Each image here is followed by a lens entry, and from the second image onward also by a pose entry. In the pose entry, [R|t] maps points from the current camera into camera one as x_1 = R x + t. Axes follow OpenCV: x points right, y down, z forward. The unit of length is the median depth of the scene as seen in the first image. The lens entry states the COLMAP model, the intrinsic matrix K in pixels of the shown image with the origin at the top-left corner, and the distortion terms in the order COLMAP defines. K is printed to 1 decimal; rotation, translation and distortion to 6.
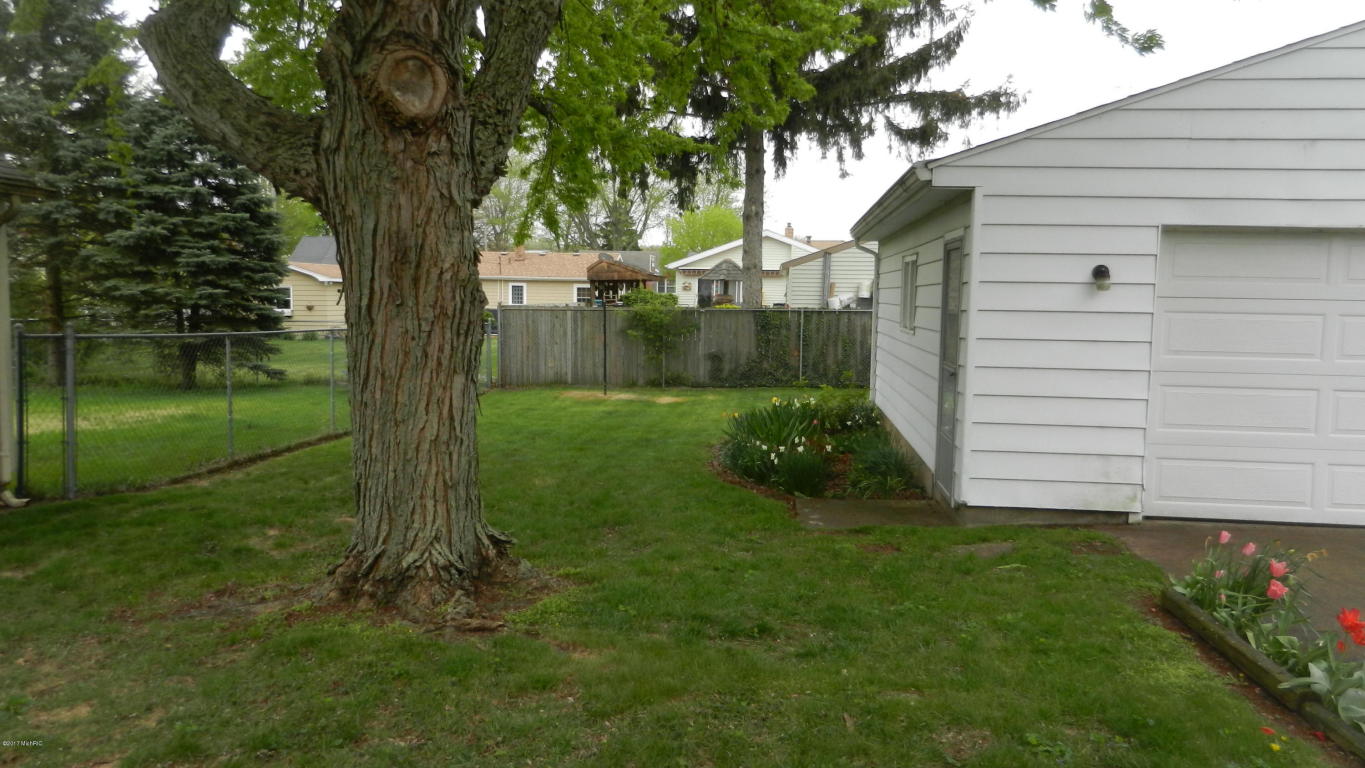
lens RADIAL K [[1010.7, 0, 682.5], [0, 1010.7, 384.0], [0, 0, 1]] dist [0.004863, 0.004925]
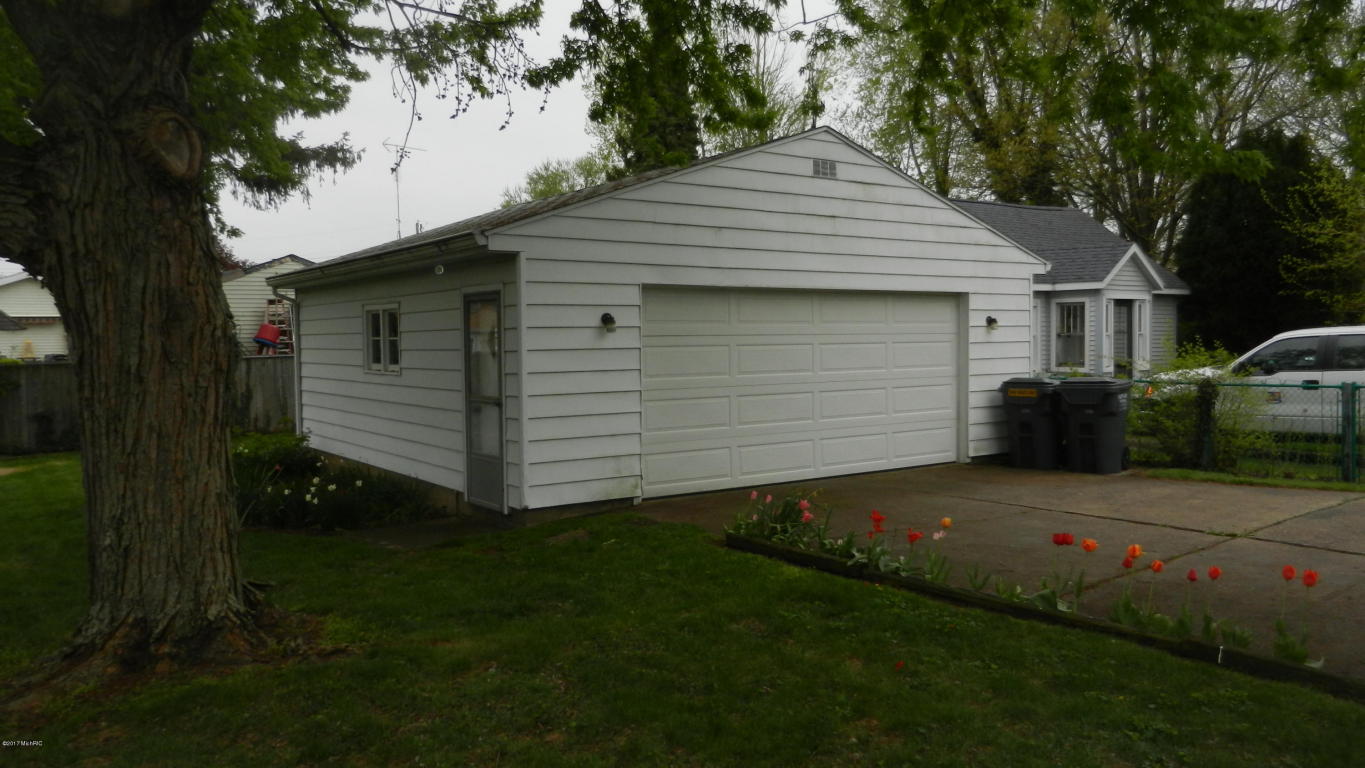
lens RADIAL K [[1010.7, 0, 682.5], [0, 1010.7, 384.0], [0, 0, 1]] dist [0.004863, 0.004925]
pose [[0.750471, -0.055953, 0.658531, -0.560030], [0.083189, 0.996482, -0.010136, -0.004650], [-0.655647, 0.062389, 0.752485, -0.082843]]
